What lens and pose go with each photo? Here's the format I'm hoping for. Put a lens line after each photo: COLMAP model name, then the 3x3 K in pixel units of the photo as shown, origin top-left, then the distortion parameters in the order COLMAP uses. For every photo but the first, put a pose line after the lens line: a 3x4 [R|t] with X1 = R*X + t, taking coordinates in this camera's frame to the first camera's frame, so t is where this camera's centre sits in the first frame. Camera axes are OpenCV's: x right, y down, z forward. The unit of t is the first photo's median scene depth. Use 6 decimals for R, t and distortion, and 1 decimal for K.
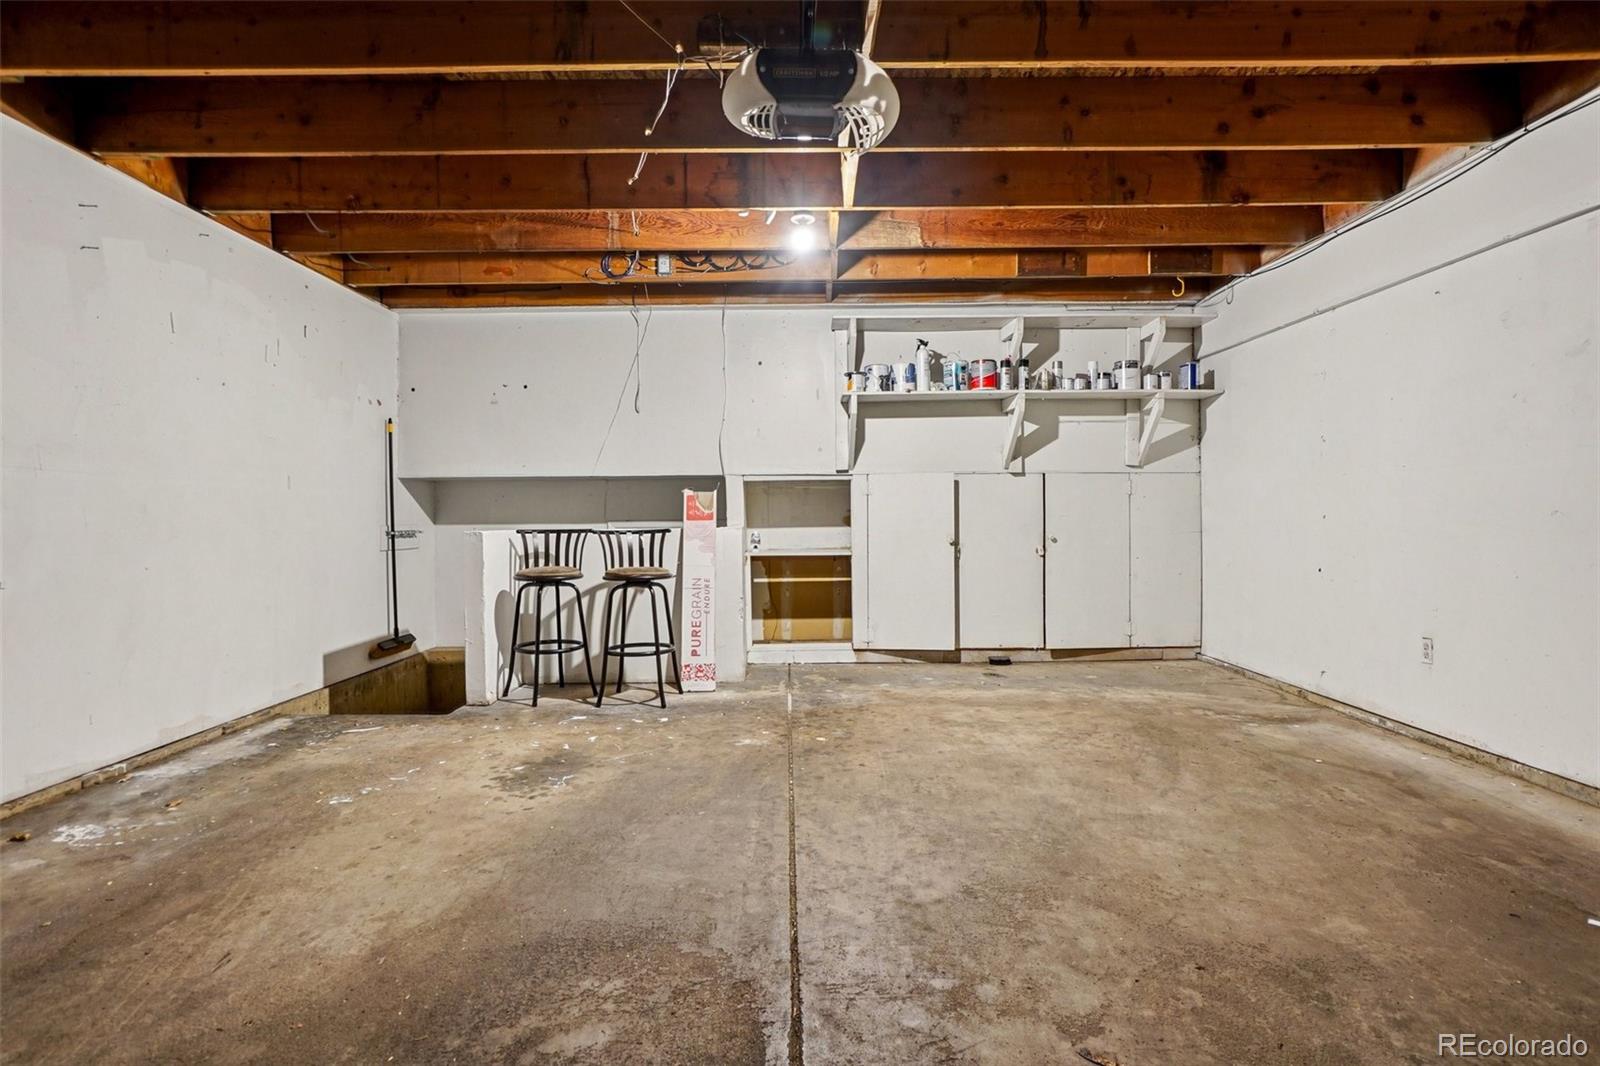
lens RADIAL K [[842.2, 0, 795.3], [0, 842.2, 526.1], [0, 0, 1]] dist [-0.042392, 0.024340]
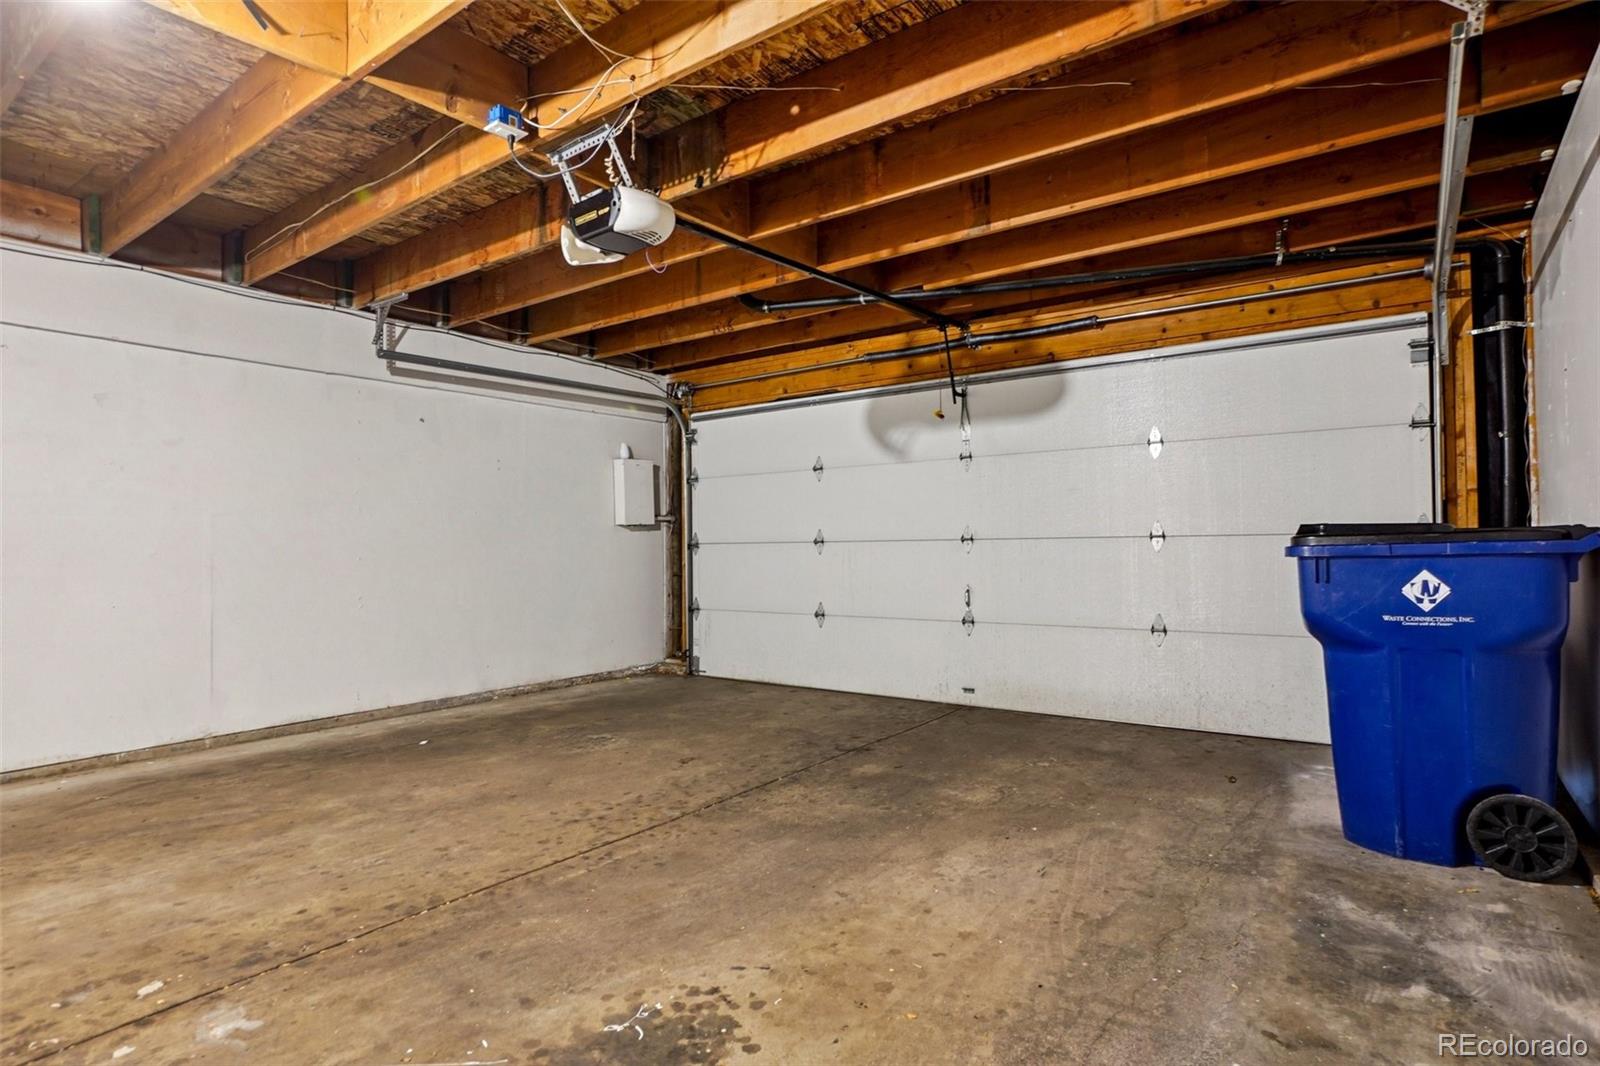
lens RADIAL K [[842.2, 0, 795.3], [0, 842.2, 526.1], [0, 0, 1]] dist [-0.042392, 0.024340]
pose [[-0.802495, 0.027622, 0.596020, -0.734541], [0.023377, 0.999616, -0.014851, -0.017479], [-0.596201, 0.002015, -0.802833, 1.435179]]
